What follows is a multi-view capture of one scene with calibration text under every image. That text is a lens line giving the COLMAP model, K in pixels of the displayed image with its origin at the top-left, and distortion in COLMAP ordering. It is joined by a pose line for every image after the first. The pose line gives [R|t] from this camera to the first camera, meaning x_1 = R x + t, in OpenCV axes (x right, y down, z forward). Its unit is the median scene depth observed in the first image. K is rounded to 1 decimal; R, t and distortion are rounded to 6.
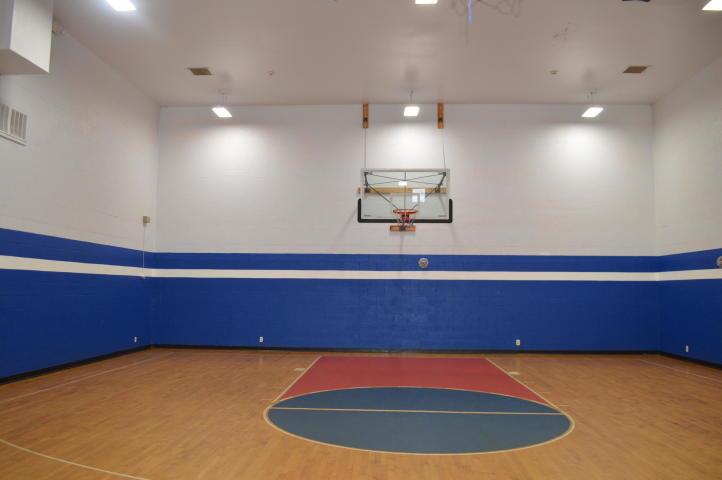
lens RADIAL K [[586.1, 0, 360.1], [0, 586.1, 238.5], [0, 0, 1]] dist [-0.059879, -0.000076]
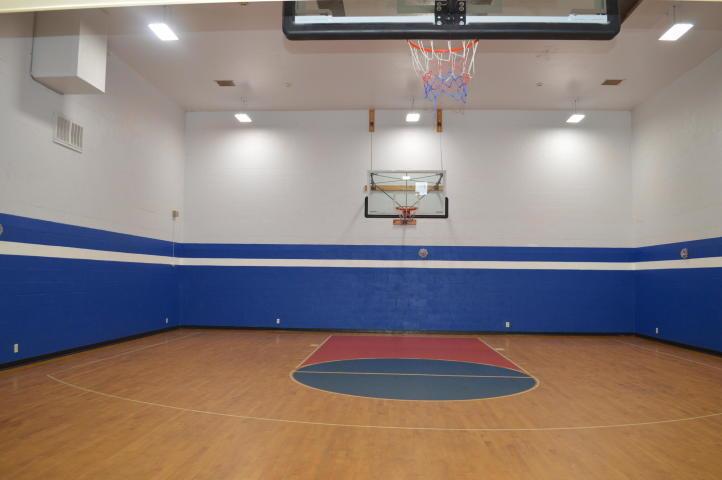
lens RADIAL K [[586.1, 0, 361.7], [0, 586.1, 239.8], [0, 0, 1]] dist [-0.059879, -0.000076]
pose [[0.999978, 0.002927, -0.005901, -0.002993], [-0.002796, 0.999752, 0.022106, -0.009103], [0.005964, -0.022089, 0.999738, -0.131056]]
